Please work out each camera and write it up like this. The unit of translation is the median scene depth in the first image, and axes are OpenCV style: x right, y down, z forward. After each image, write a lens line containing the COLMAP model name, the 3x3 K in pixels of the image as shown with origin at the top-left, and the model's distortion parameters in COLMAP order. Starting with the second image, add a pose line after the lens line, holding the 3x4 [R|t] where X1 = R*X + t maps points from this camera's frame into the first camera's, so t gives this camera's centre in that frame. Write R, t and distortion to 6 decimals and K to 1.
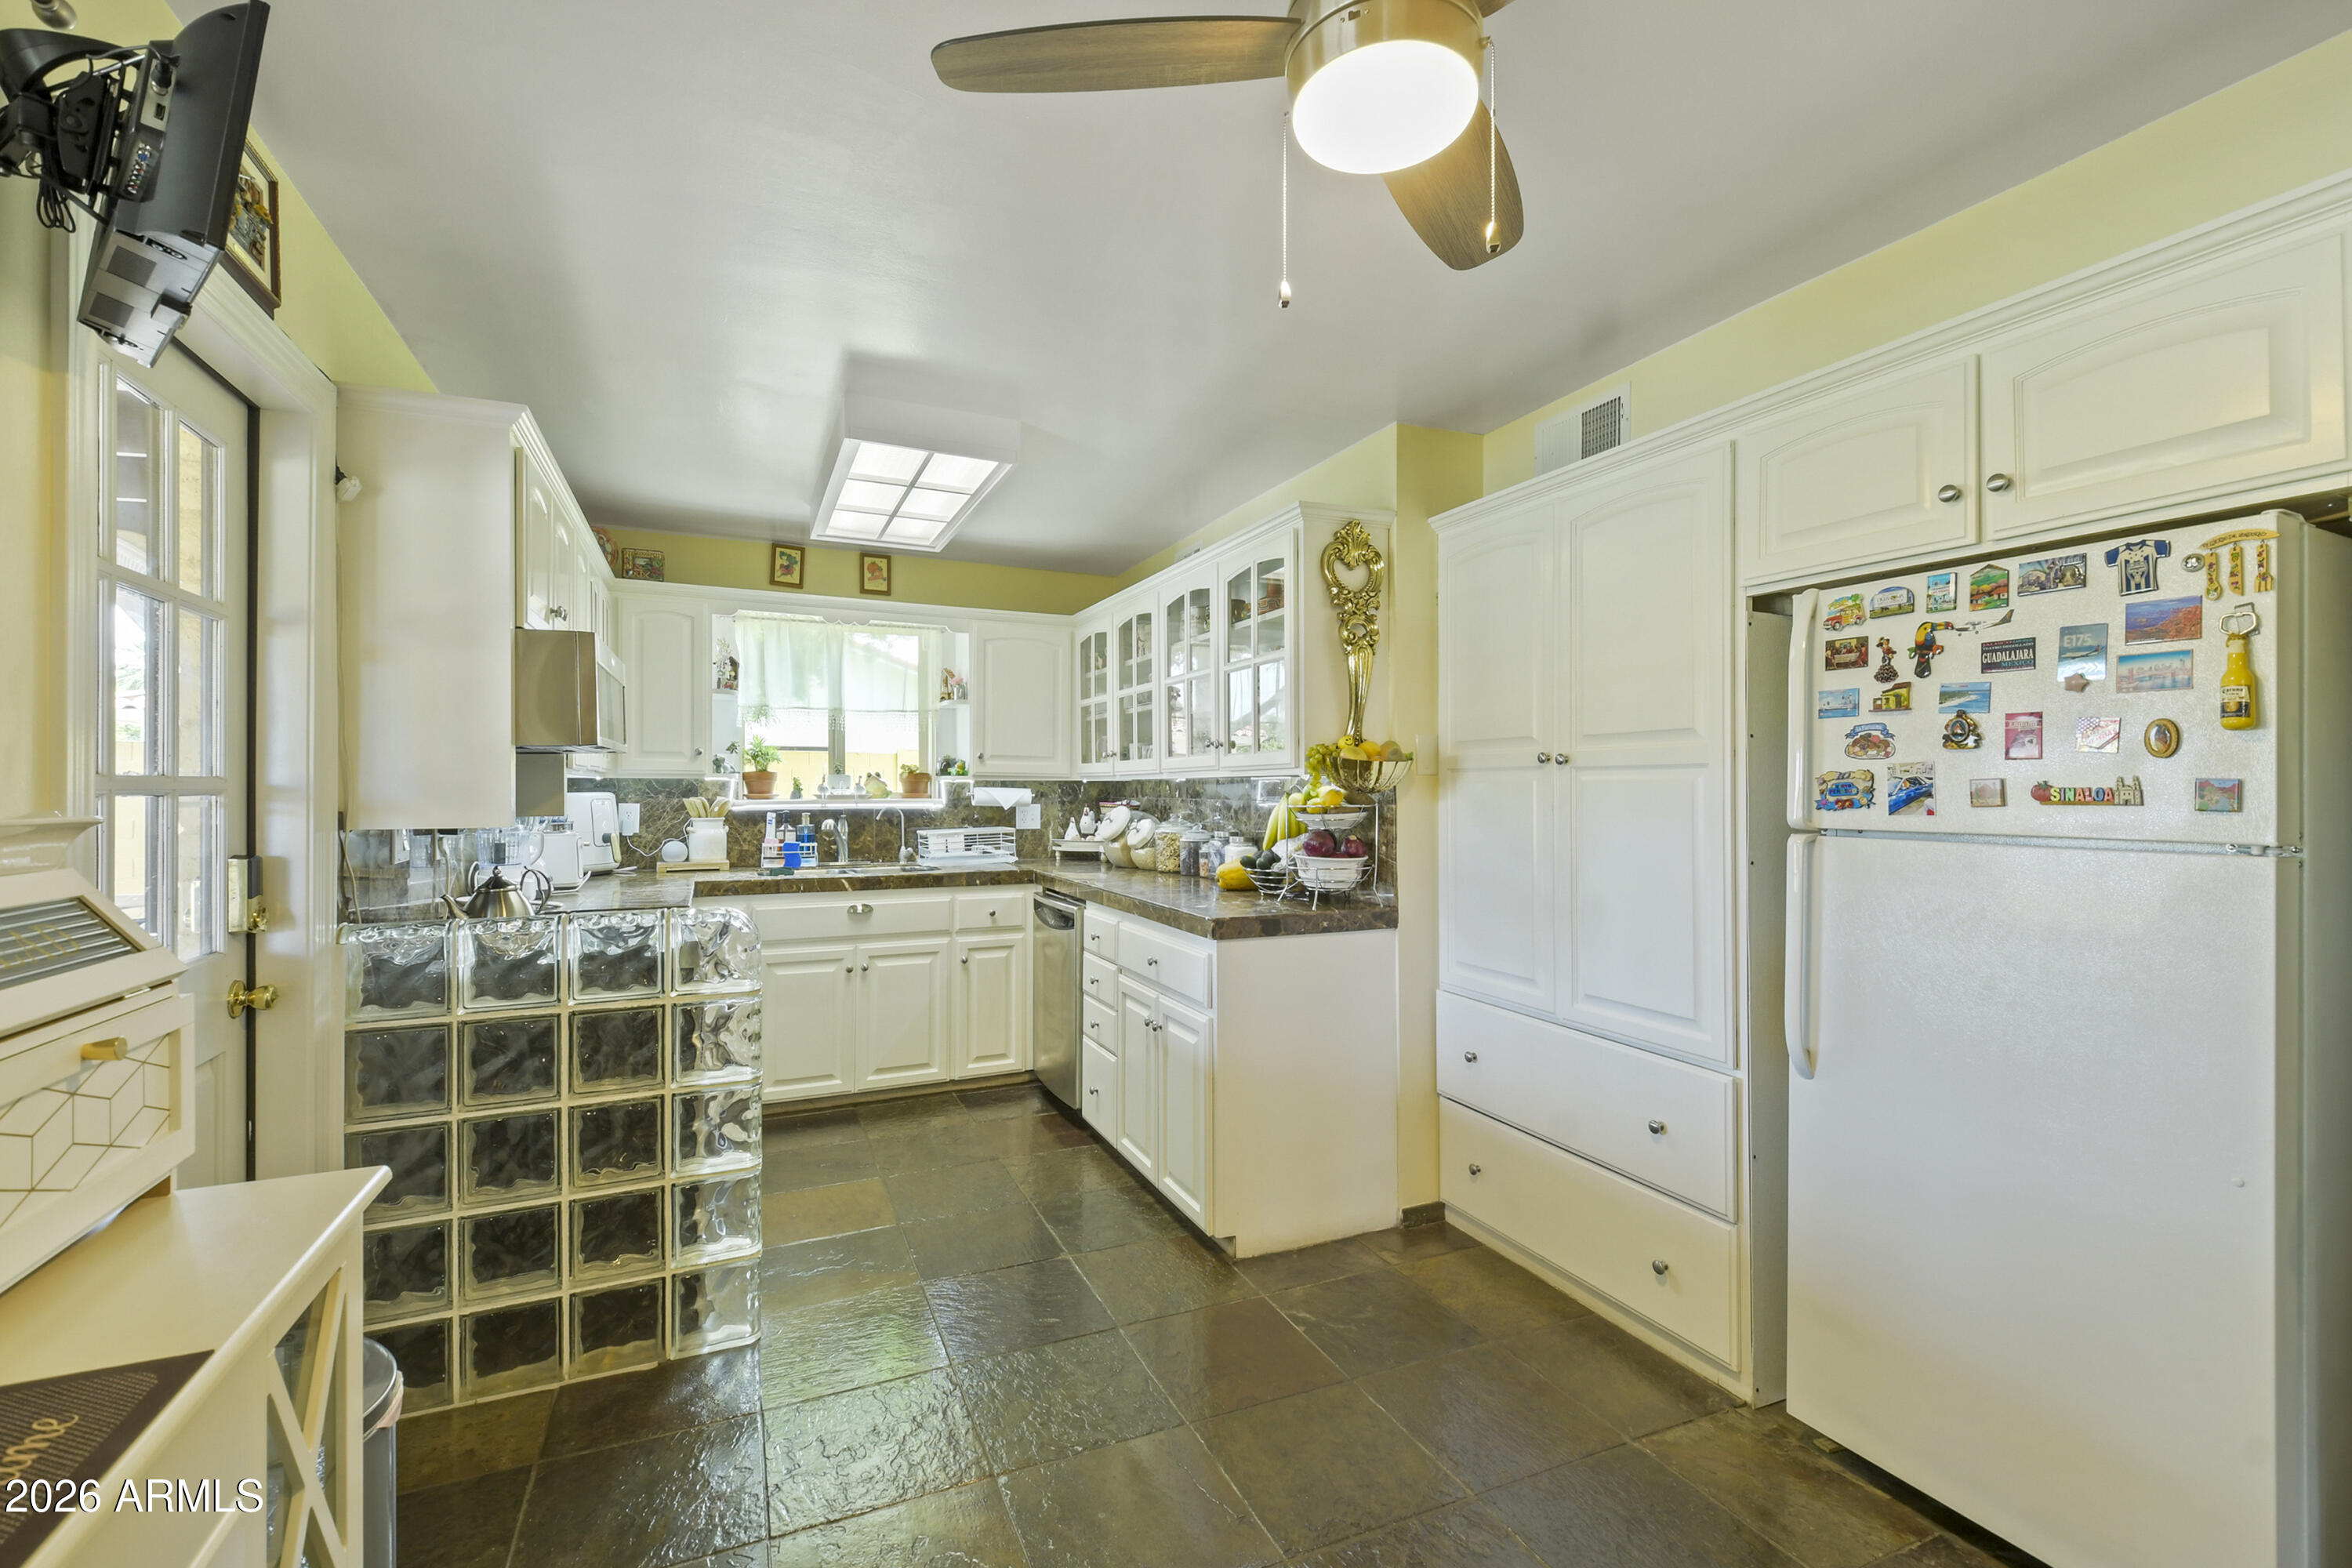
lens RADIAL K [[1021.7, 0, 1181.4], [0, 1021.7, 779.2], [0, 0, 1]] dist [-0.001227, -0.007401]
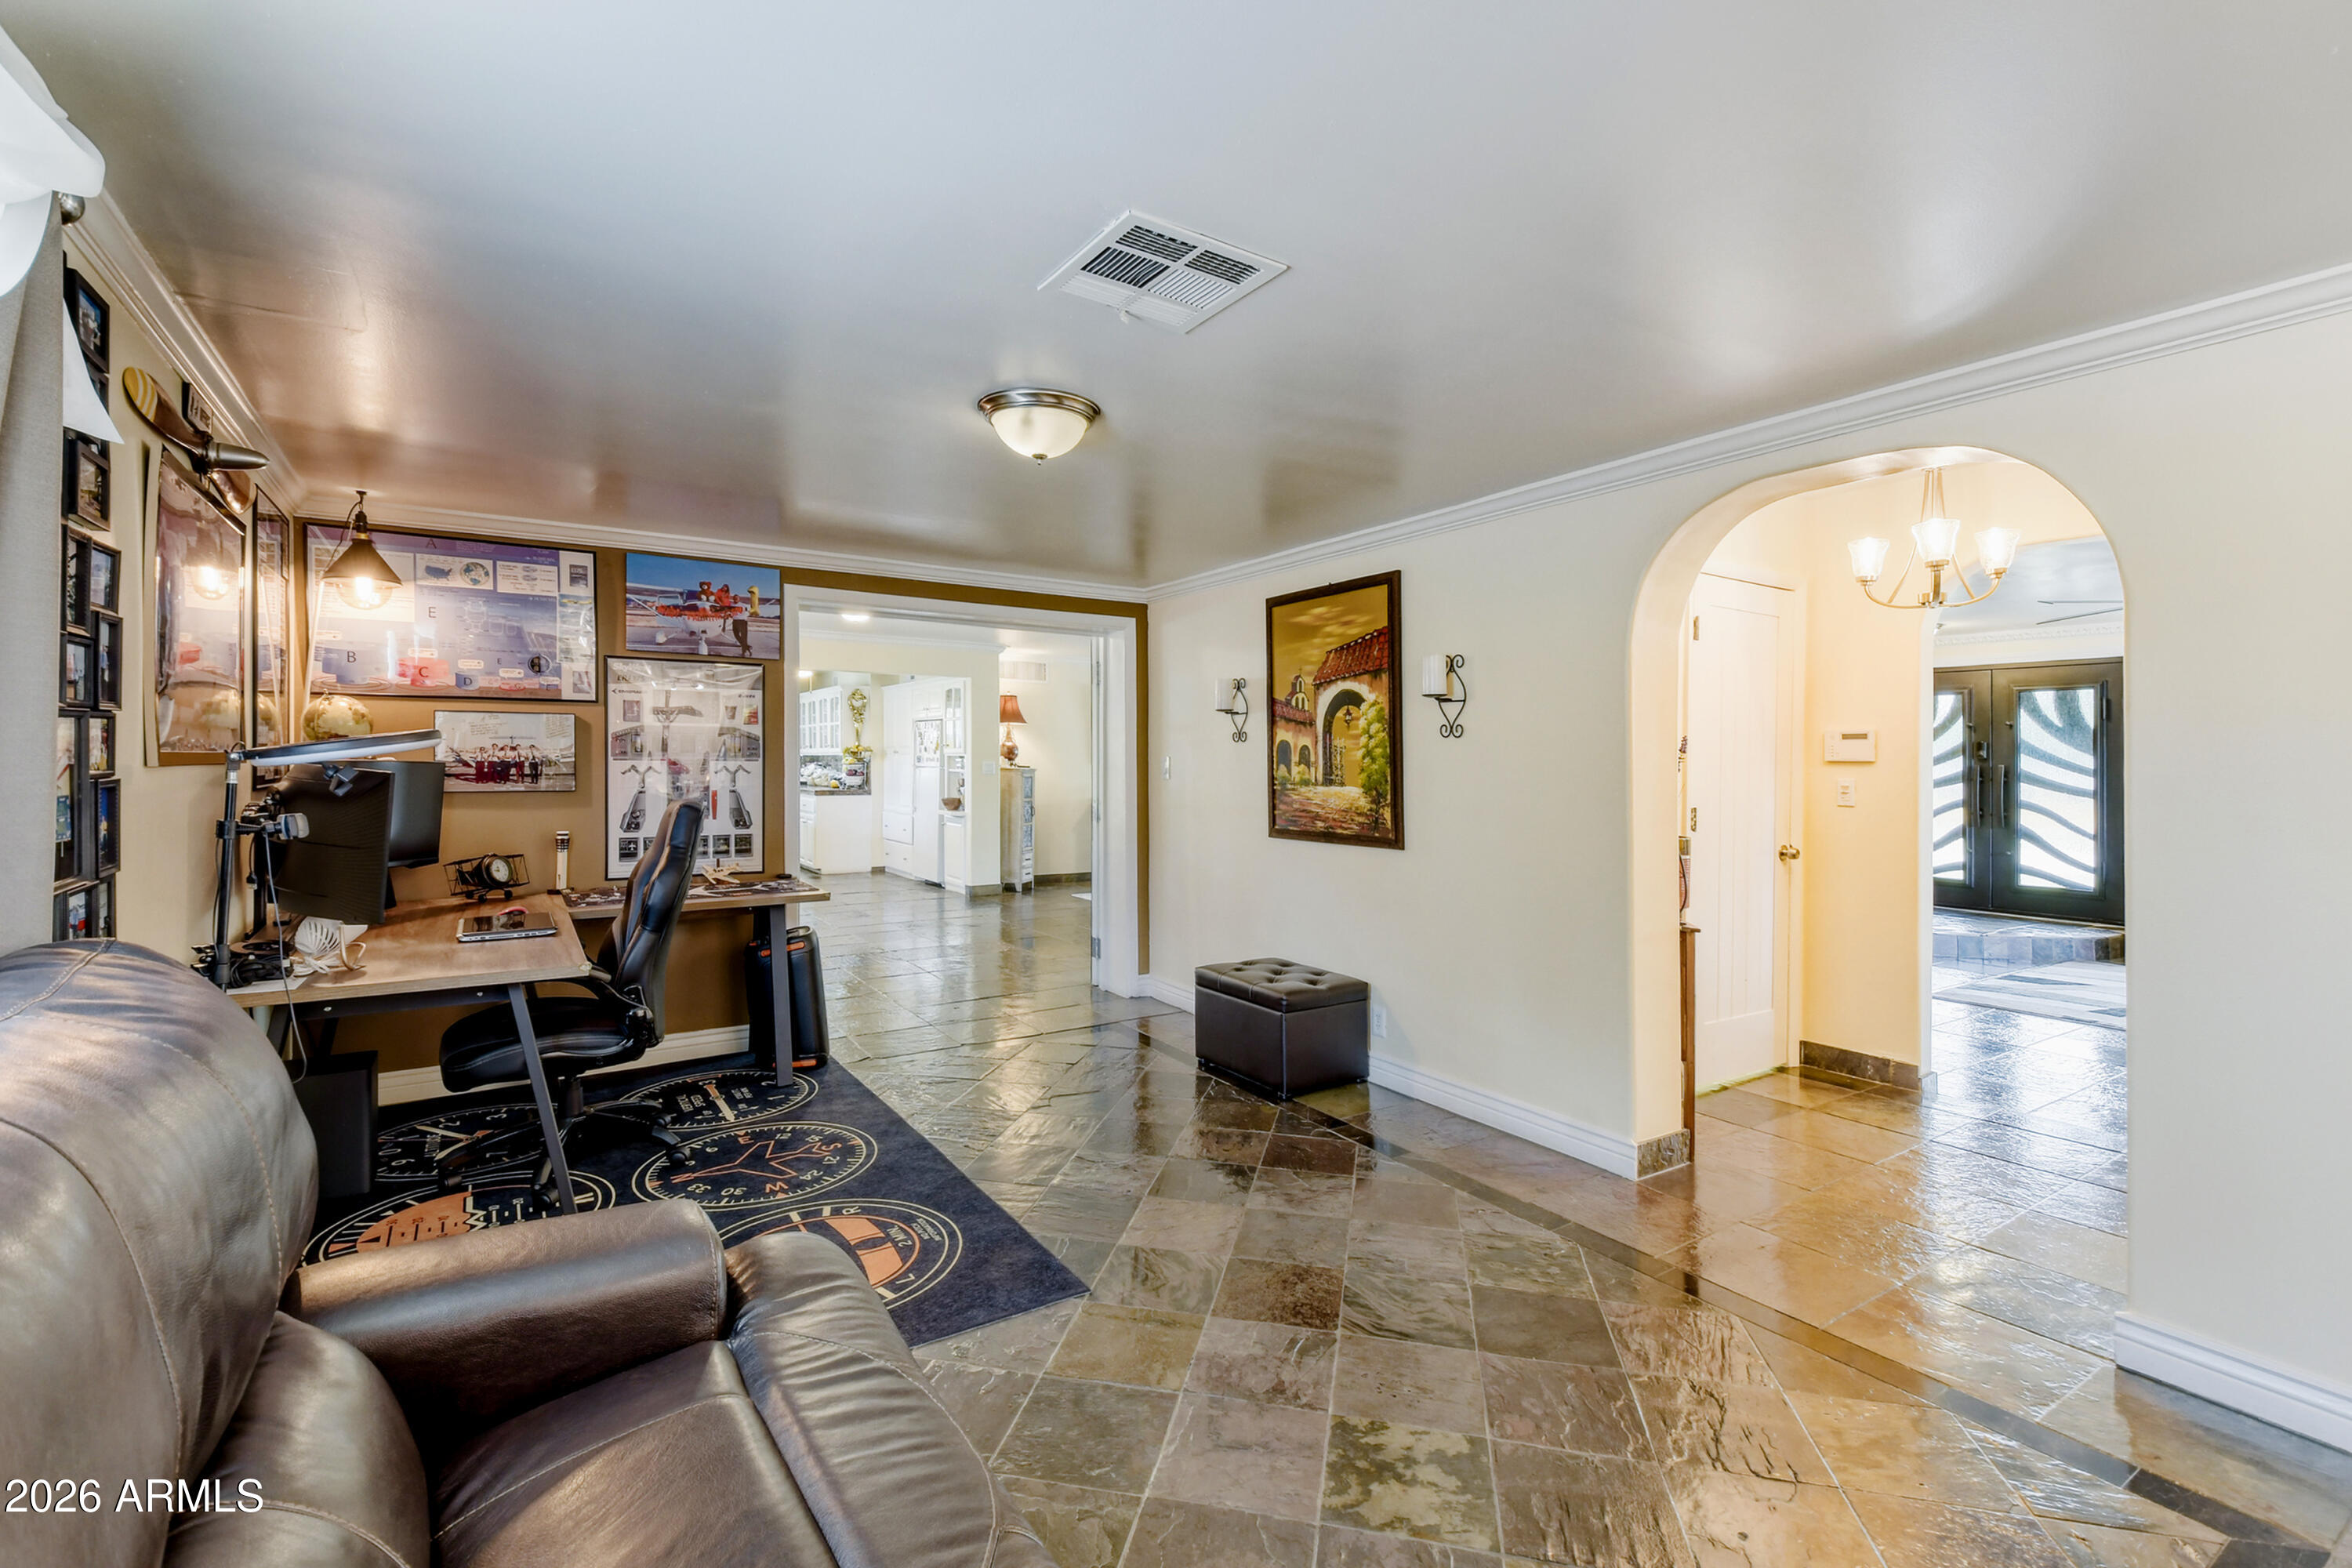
lens RADIAL K [[1021.7, 0, 1176.7], [0, 1021.7, 800.0], [0, 0, 1]] dist [-0.001227, -0.007401]
pose [[0.985954, -0.004319, 0.166961, 0.493079], [-0.004353, 0.998661, 0.051540, -0.026454], [-0.166960, -0.051543, 0.984615, -2.081316]]
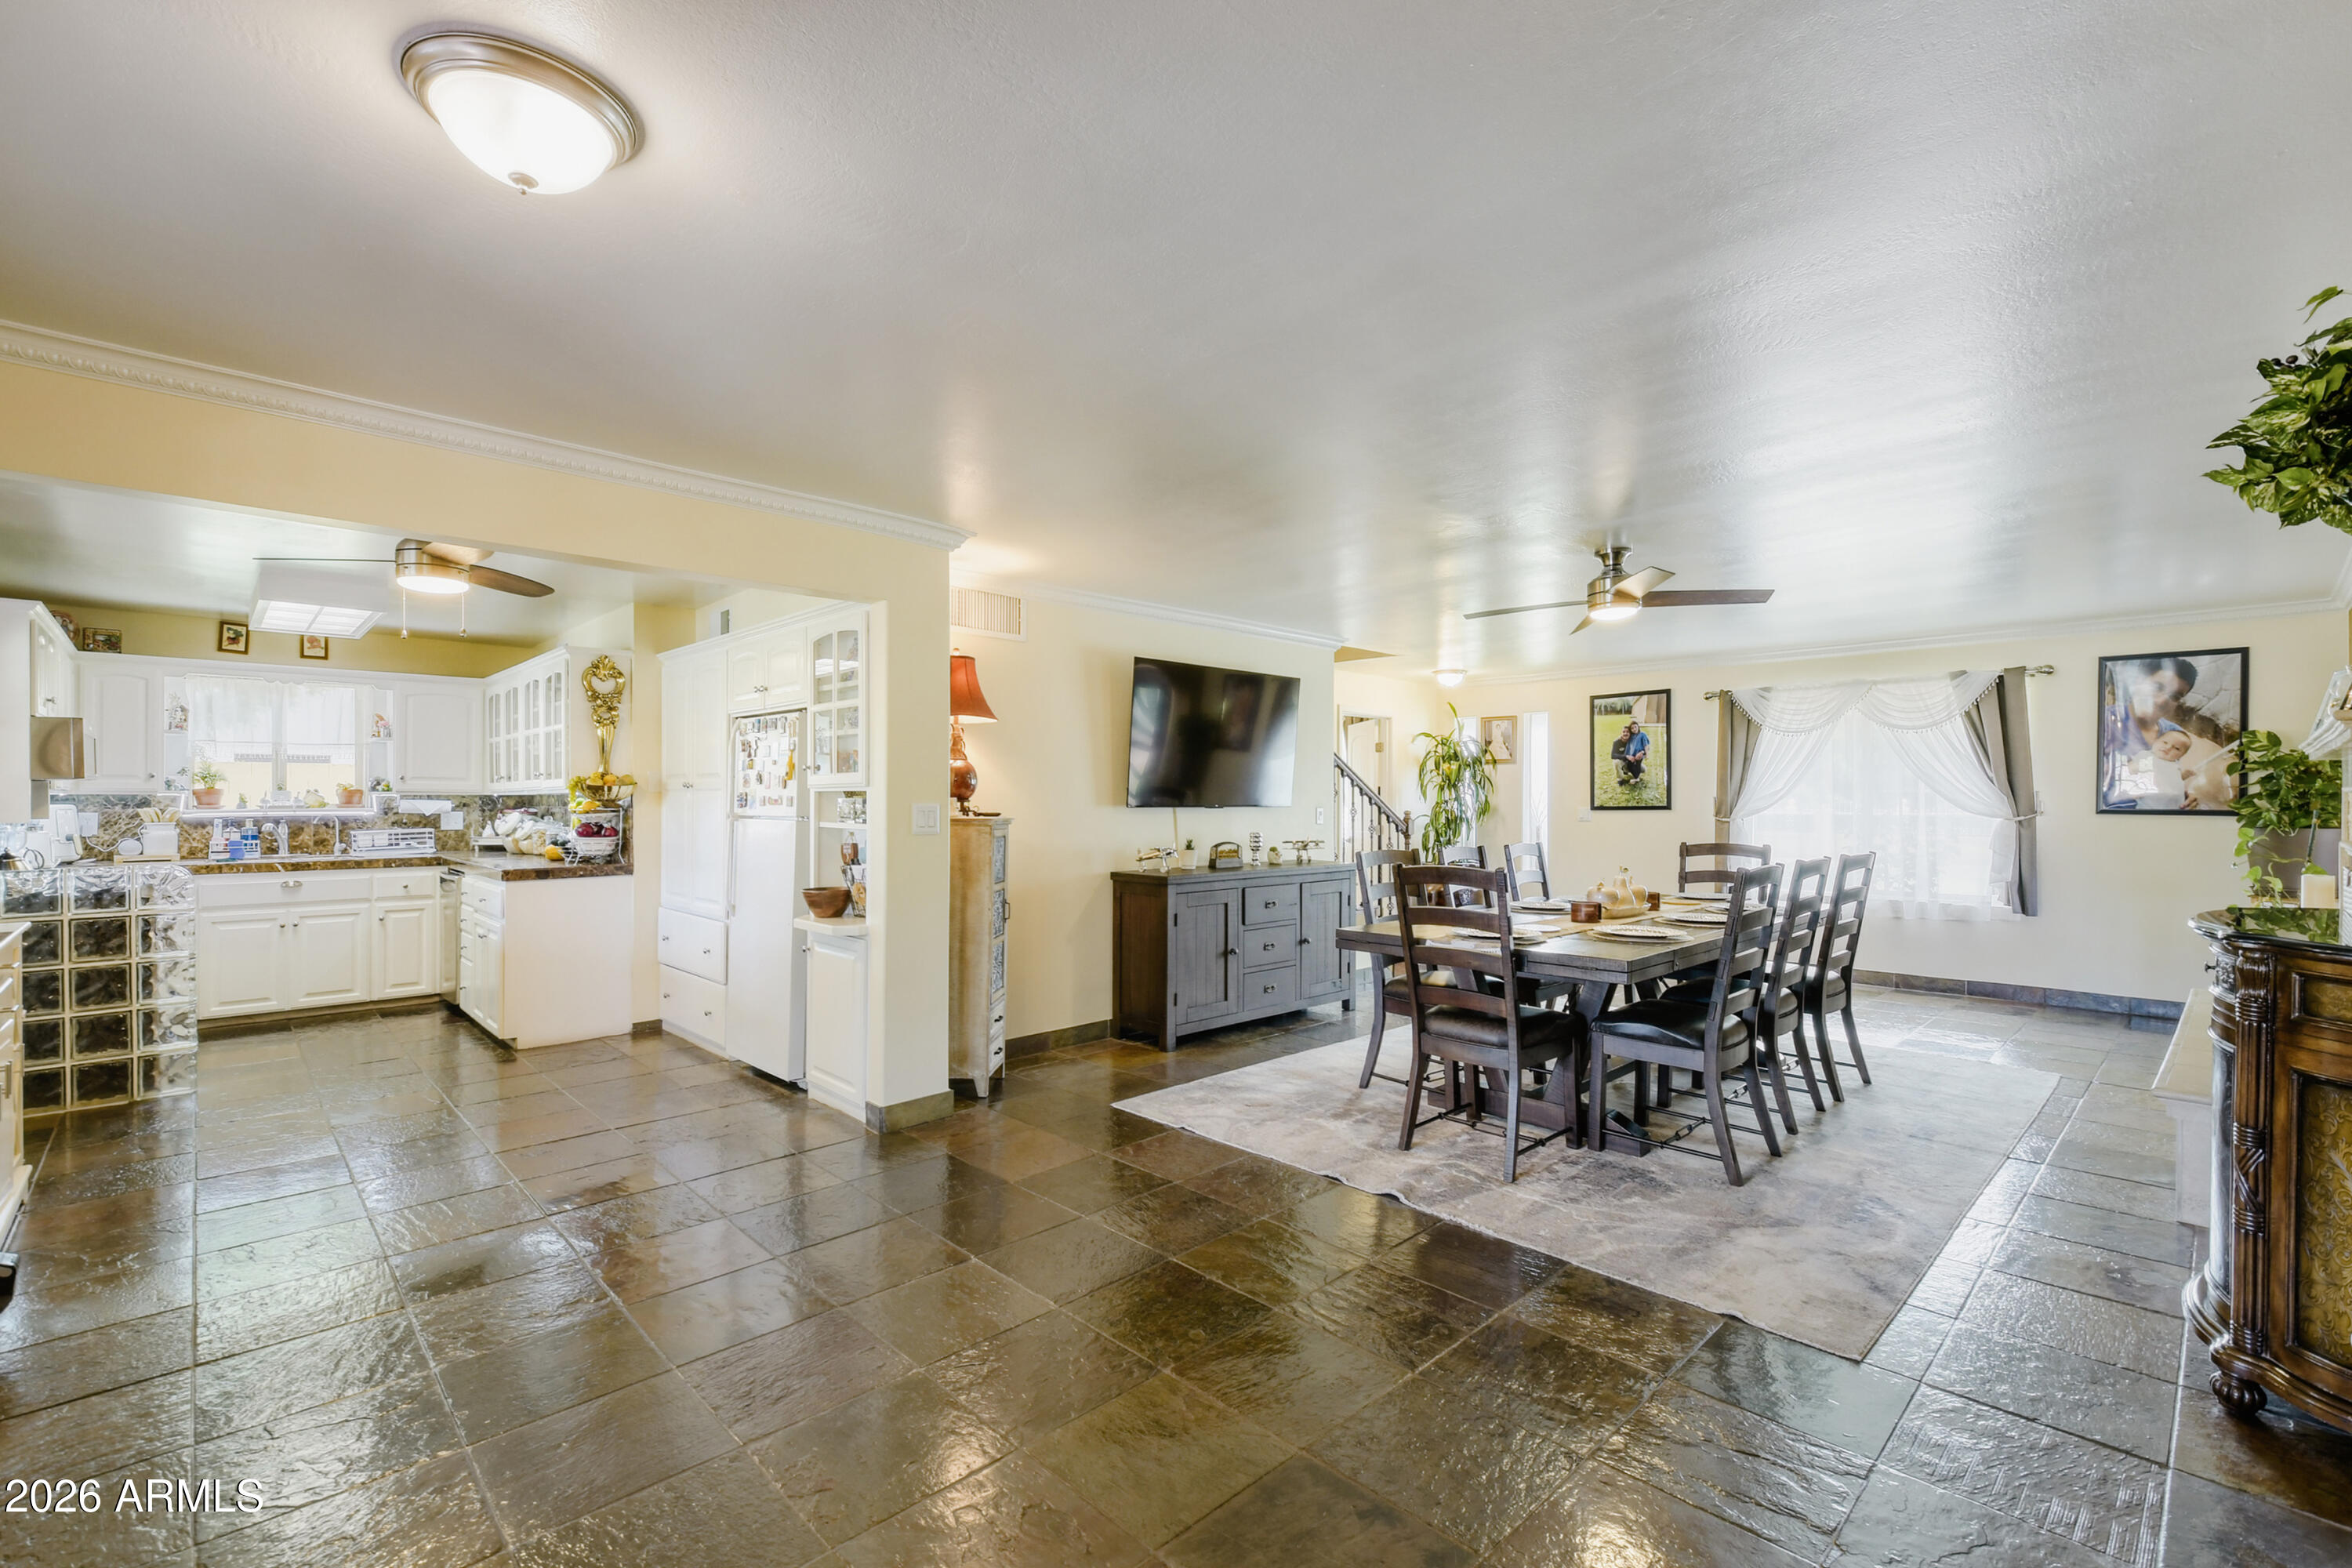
lens RADIAL K [[1021.7, 0, 1191.3], [0, 1021.7, 789.6], [0, 0, 1]] dist [-0.001227, -0.007401]
pose [[0.936063, -0.000662, 0.351831, 0.358087], [0.000527, 1.000000, 0.000478, -0.007078], [-0.351831, -0.000262, 0.936064, -0.767866]]
